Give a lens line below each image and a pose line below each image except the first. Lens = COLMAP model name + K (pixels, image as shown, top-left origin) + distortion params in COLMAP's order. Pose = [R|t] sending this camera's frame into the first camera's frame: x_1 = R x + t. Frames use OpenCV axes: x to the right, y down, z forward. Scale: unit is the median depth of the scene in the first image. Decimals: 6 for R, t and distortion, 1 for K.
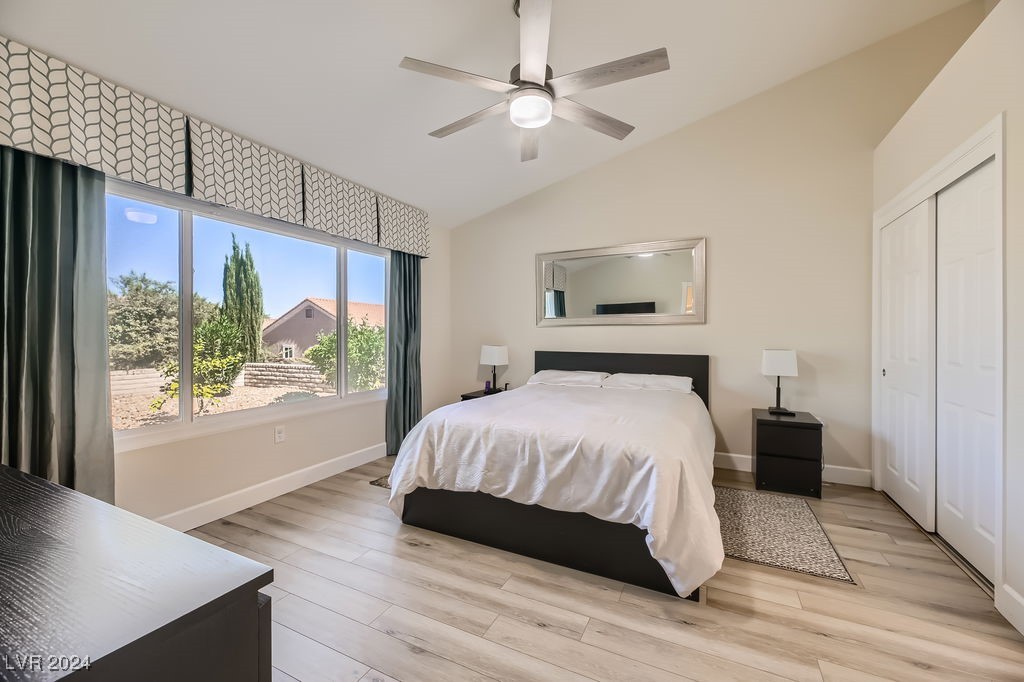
lens RADIAL K [[413.7, 0, 511.7], [0, 413.7, 335.1], [0, 0, 1]] dist [0.000698, -0.000038]
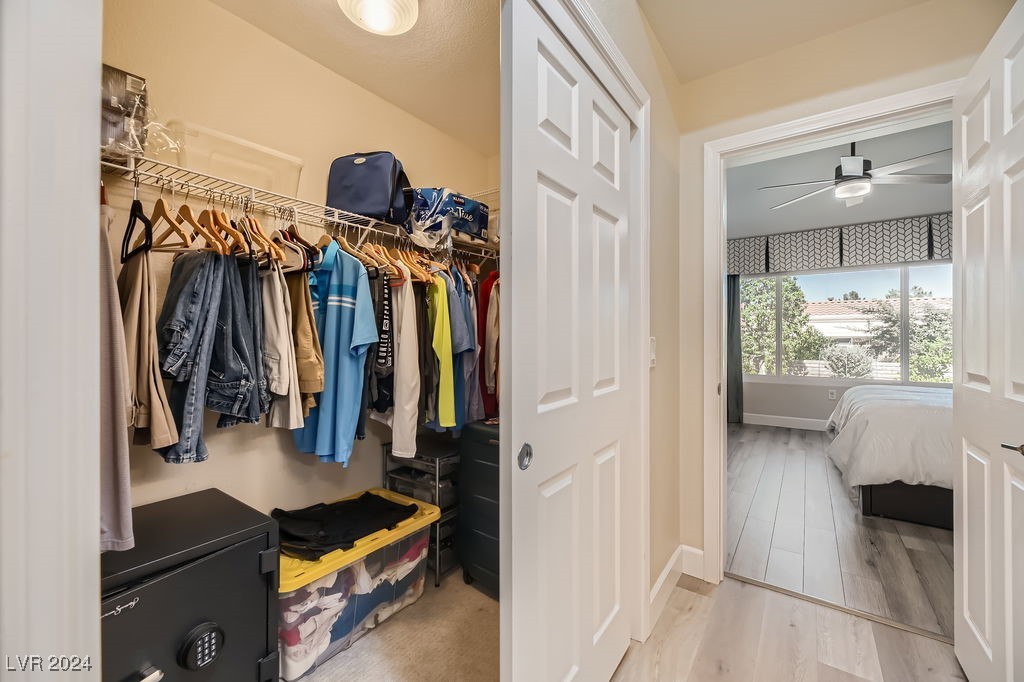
lens RADIAL K [[411.2, 0, 512.0], [0, 411.2, 341.0], [0, 0, 1]] dist [0.002536, 0.000186]
pose [[-0.157604, 0.013243, -0.987414, 1.694340], [0.000195, 0.999910, 0.013379, 0.002351], [0.987502, 0.001916, -0.157593, -0.005628]]
